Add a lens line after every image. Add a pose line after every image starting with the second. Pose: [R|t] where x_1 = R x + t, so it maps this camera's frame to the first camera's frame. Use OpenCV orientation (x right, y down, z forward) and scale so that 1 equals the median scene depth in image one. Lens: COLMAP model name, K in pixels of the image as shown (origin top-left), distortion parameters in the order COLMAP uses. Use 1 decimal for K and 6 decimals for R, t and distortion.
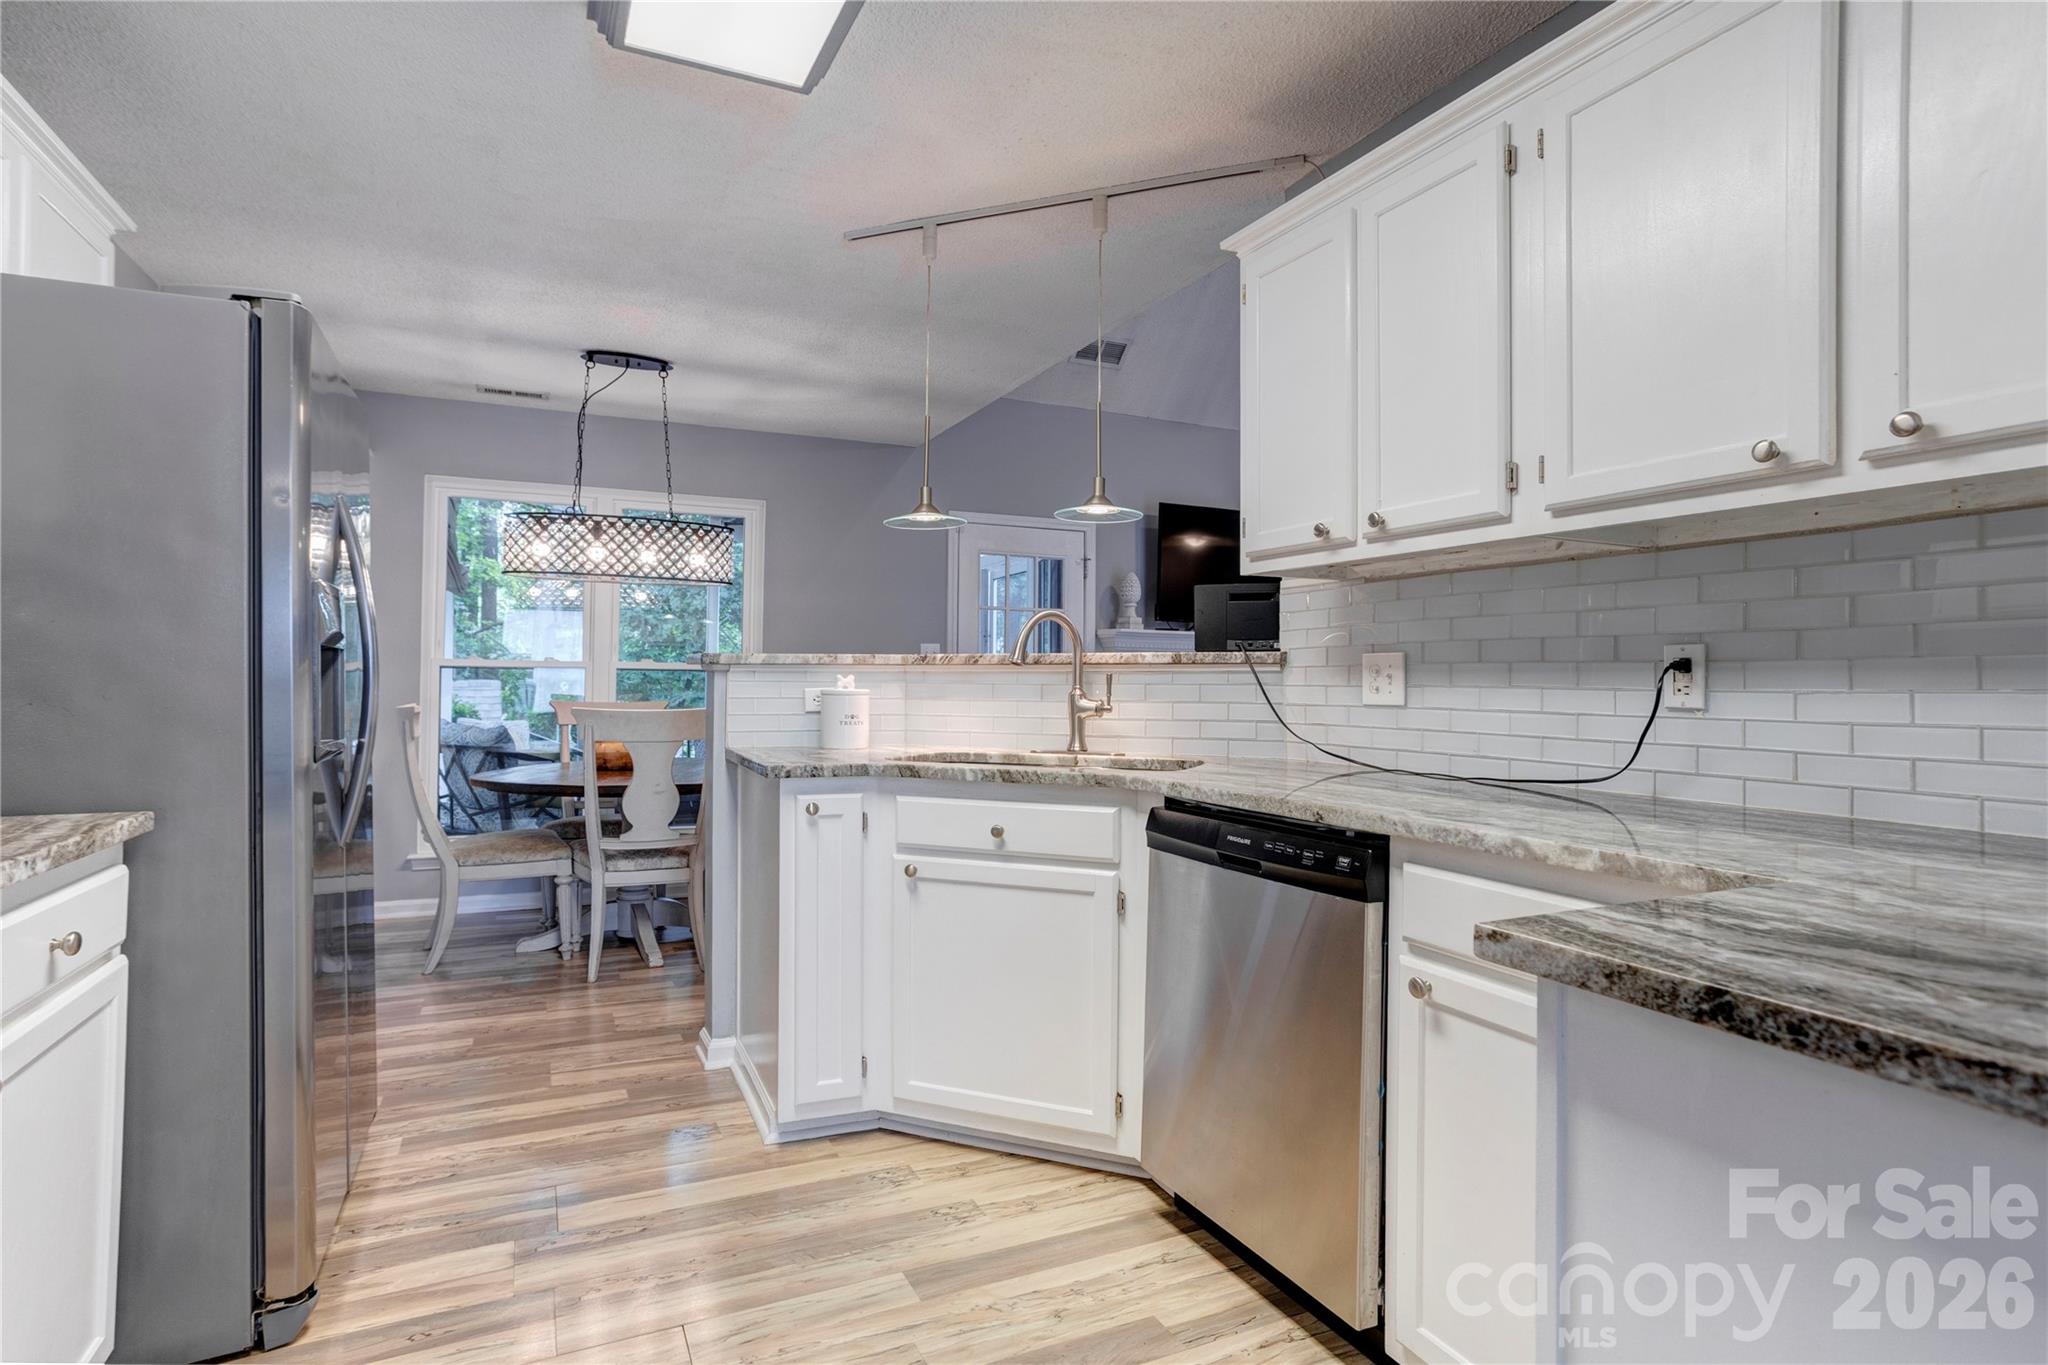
lens RADIAL K [[1042.2, 0, 1009.5], [0, 1042.2, 681.8], [0, 0, 1]] dist [-0.004030, 0.000052]
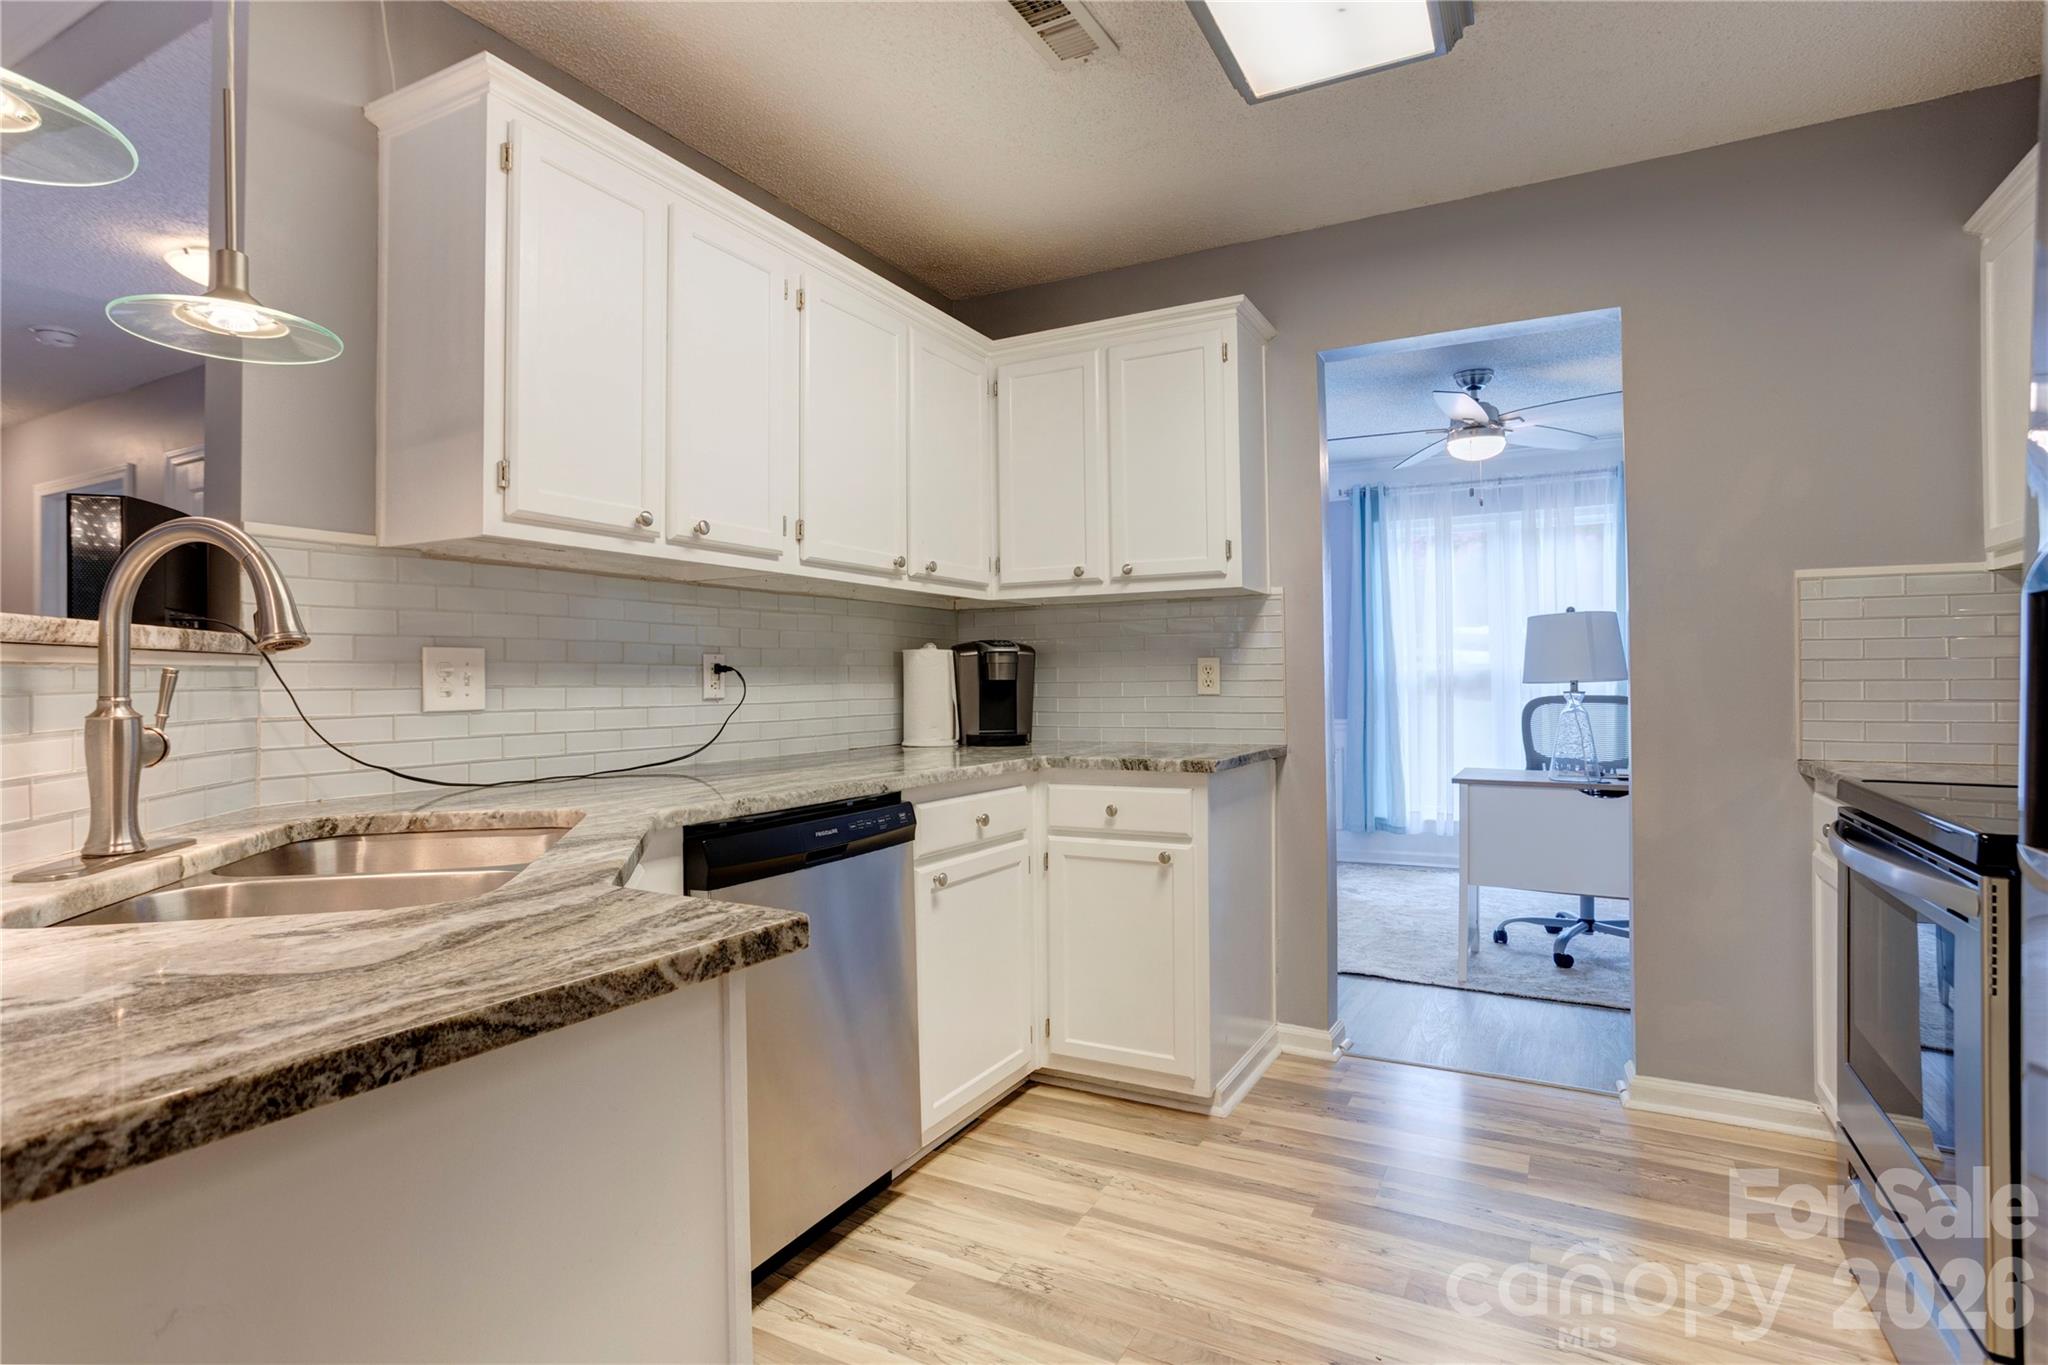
lens RADIAL K [[1042.2, 0, 1015.9], [0, 1042.2, 677.5], [0, 0, 1]] dist [-0.004030, 0.000052]
pose [[-0.586120, -0.001821, 0.810222, -0.734587], [0.003507, 0.999982, 0.004784, -0.008643], [-0.810216, 0.005646, -0.586104, 1.450494]]
